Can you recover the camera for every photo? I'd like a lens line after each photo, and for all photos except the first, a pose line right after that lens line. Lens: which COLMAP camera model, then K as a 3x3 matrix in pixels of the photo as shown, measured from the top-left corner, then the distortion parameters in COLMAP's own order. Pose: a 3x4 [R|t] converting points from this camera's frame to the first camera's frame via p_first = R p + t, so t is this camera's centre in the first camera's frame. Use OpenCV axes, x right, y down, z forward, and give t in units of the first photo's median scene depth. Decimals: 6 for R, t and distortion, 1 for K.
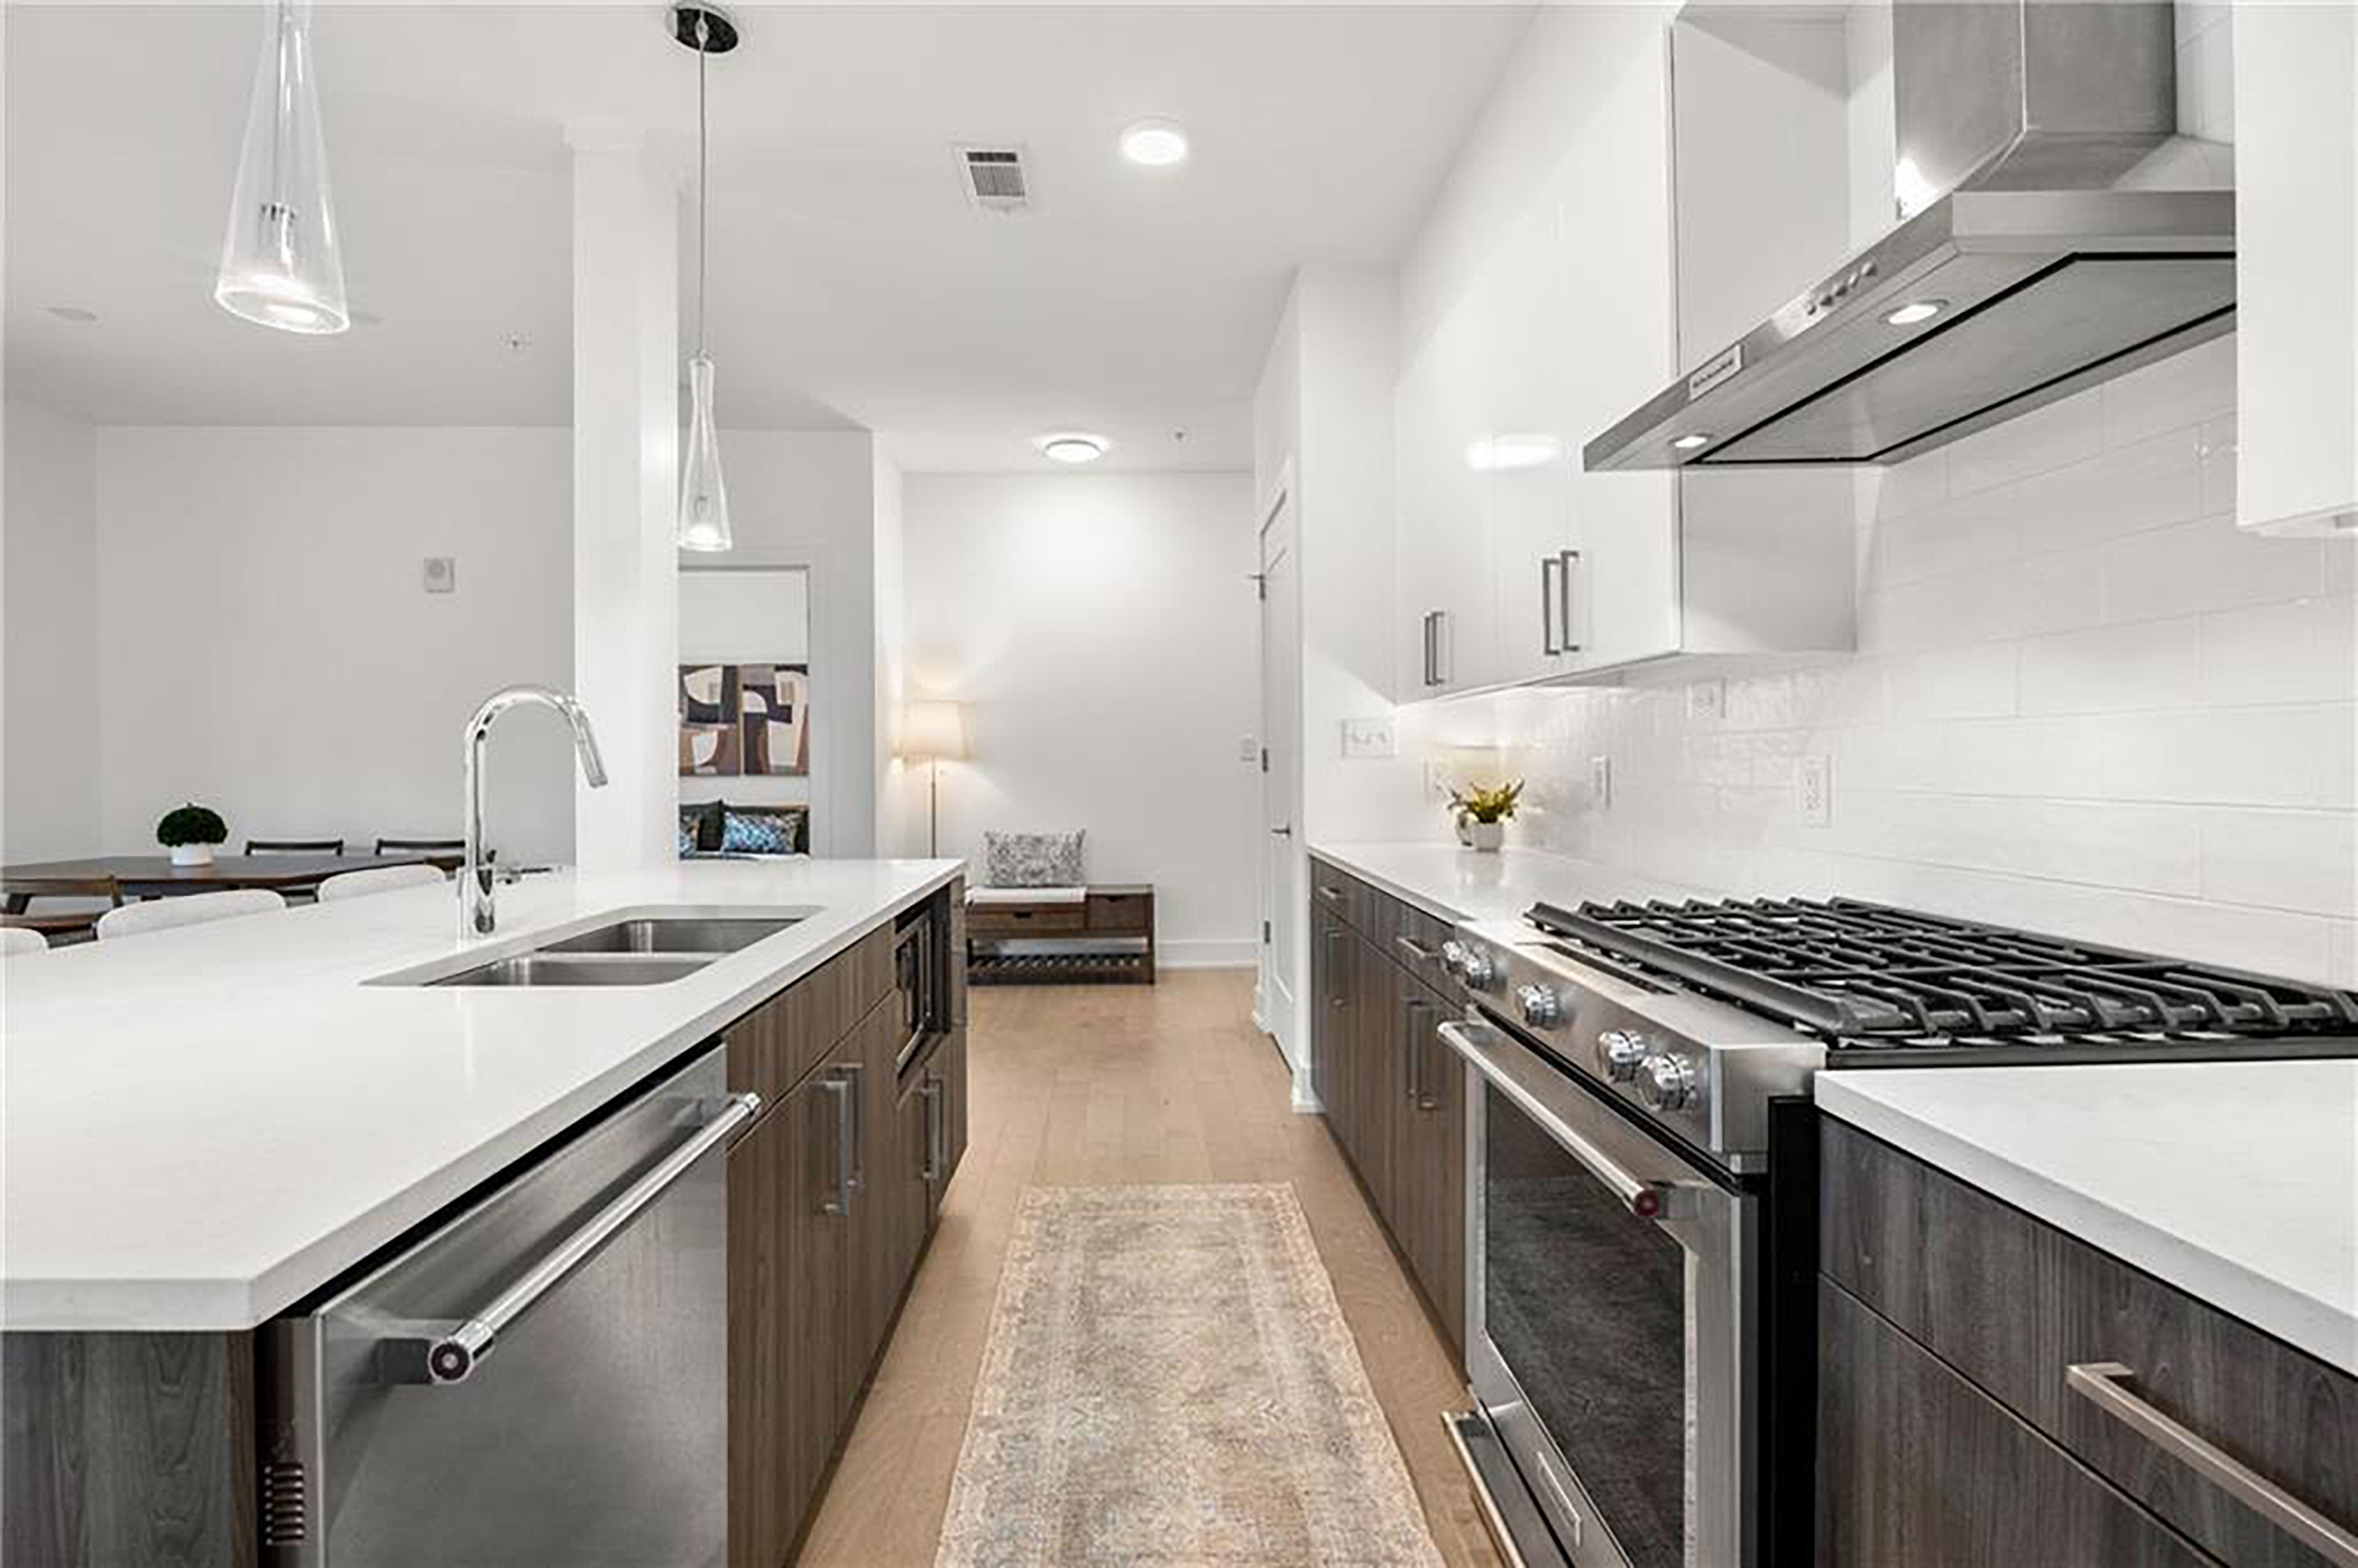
lens RADIAL K [[1060.8, 0, 1160.2], [0, 1060.8, 782.8], [0, 0, 1]] dist [-0.011514, 0.000822]
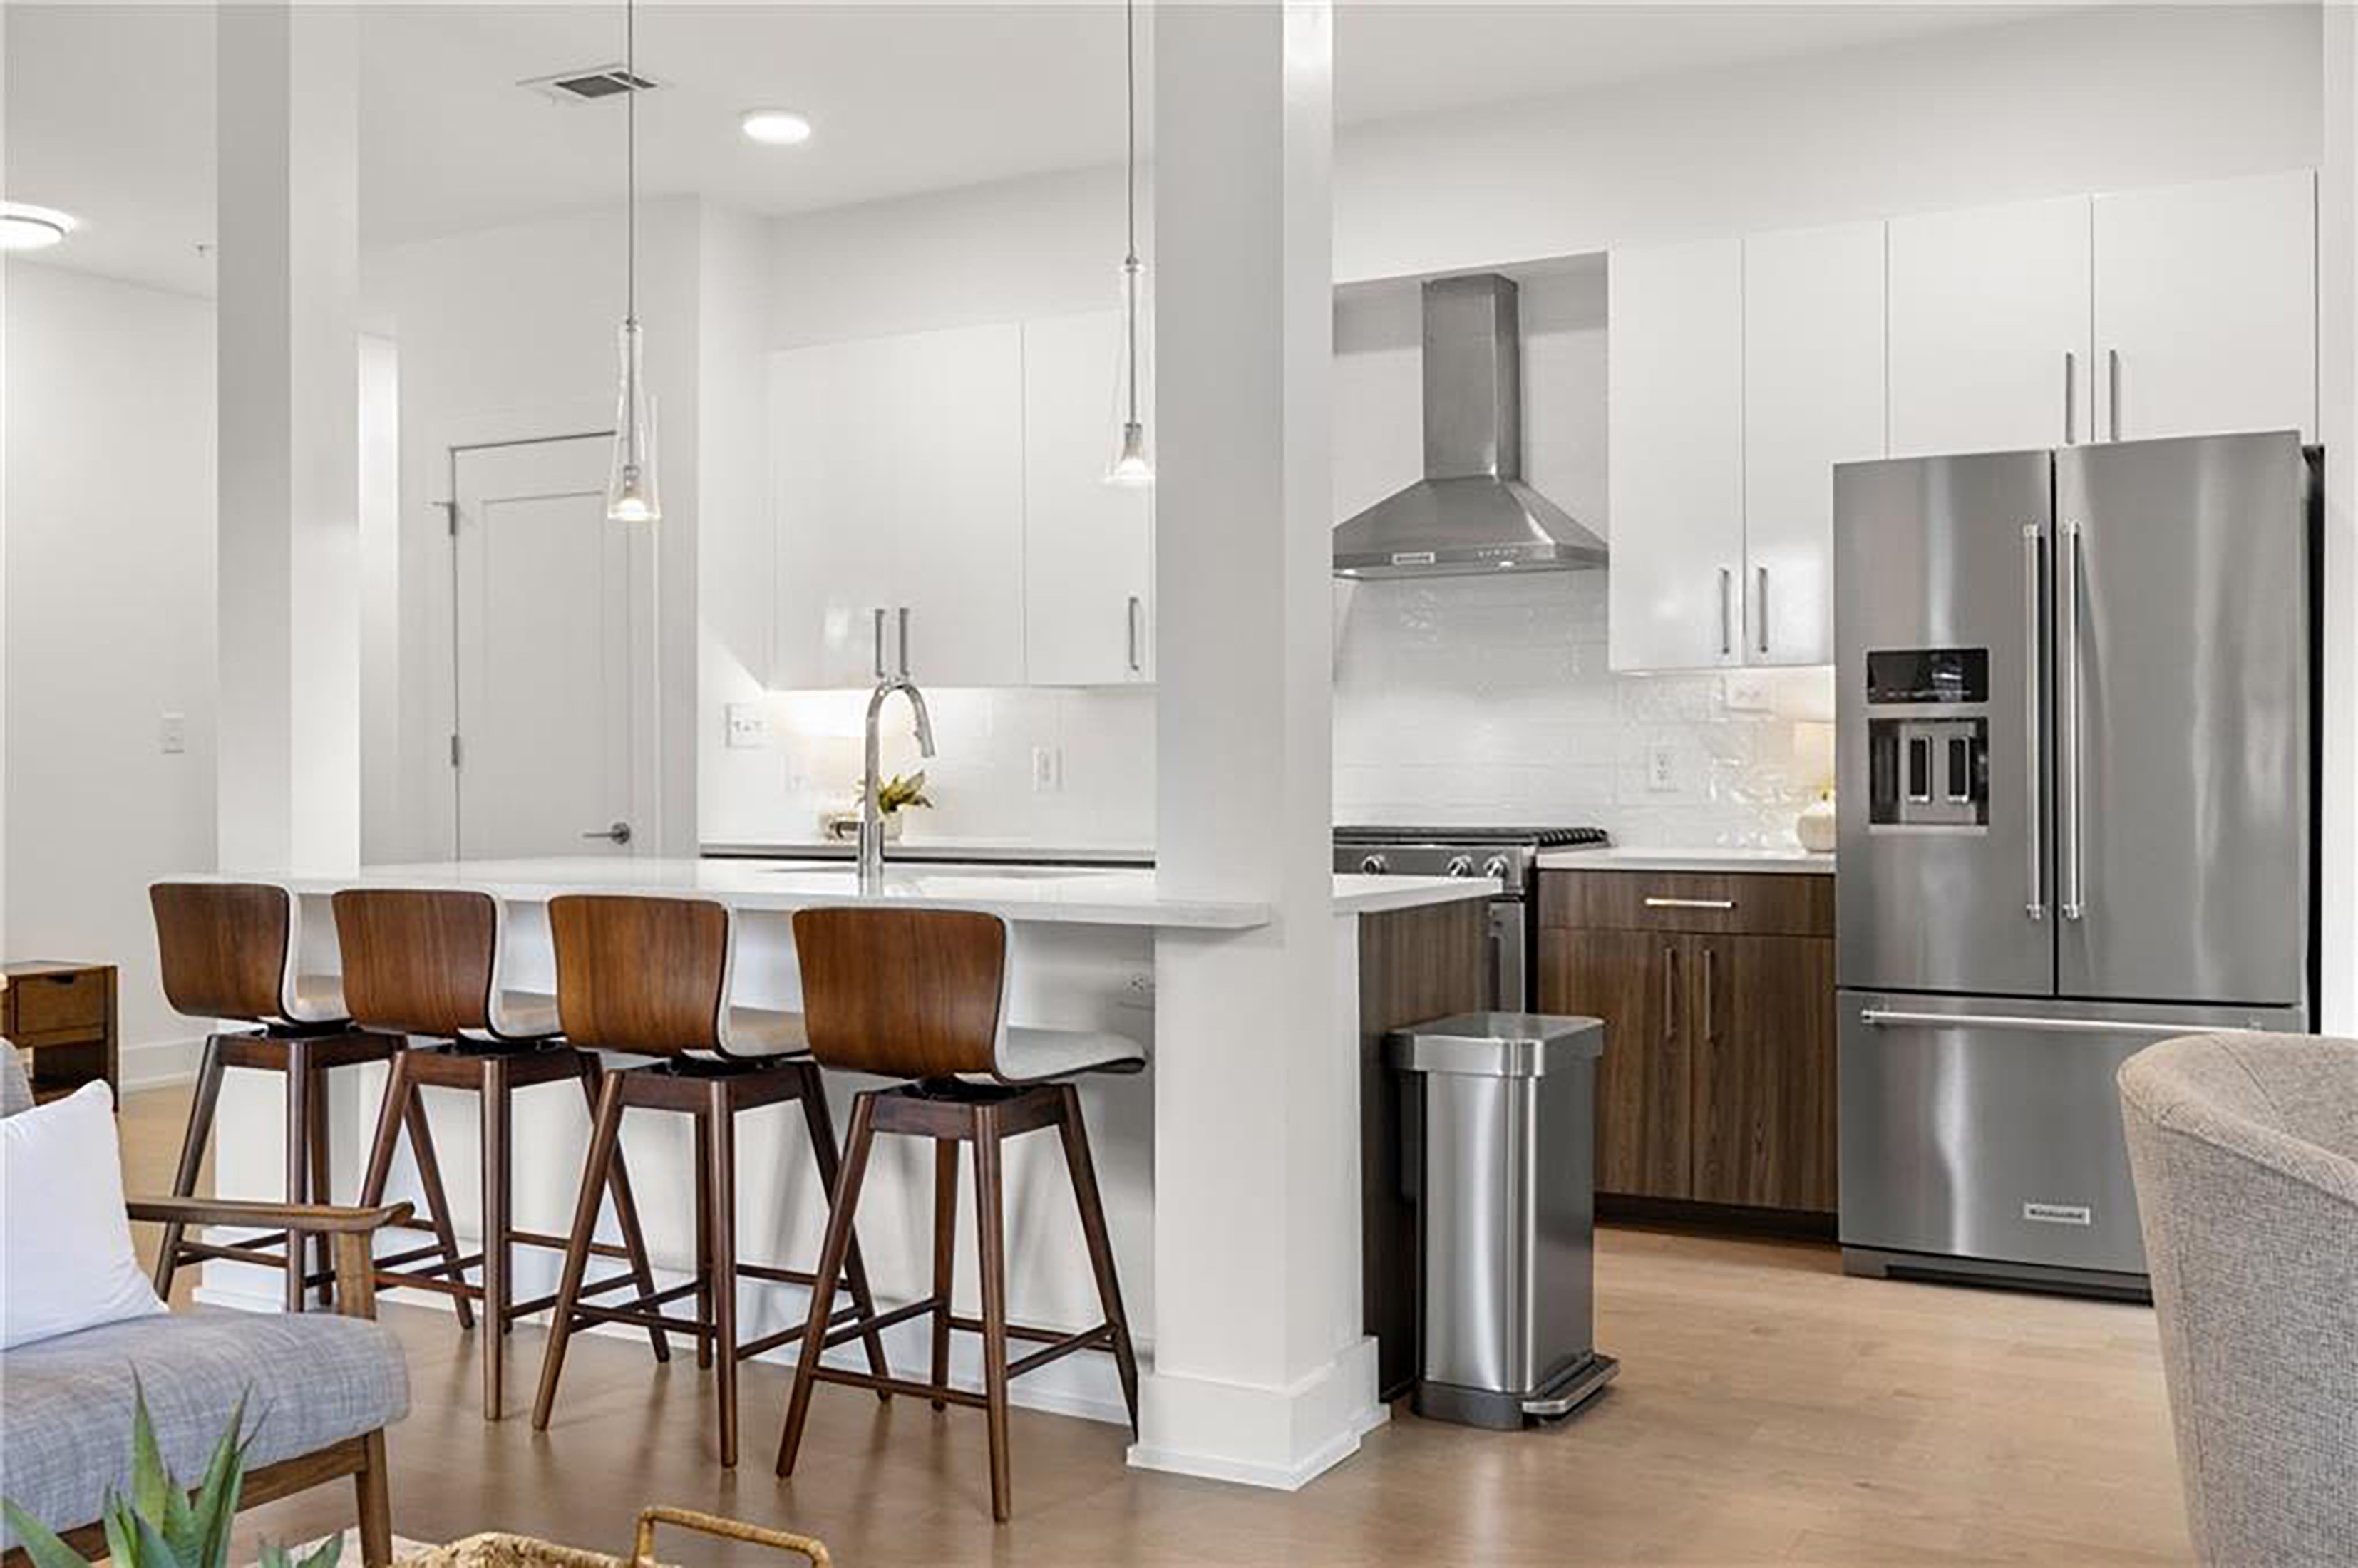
lens RADIAL K [[2274.8, 0, 1182.5], [0, 2274.8, 773.7], [0, 0, 1]] dist [-0.004610, 0.000000]
pose [[0.523871, 0.000772, 0.851797, -1.080333], [0.018479, 0.999754, -0.012271, 0.025863], [-0.851597, 0.022169, 0.523727, -0.293596]]
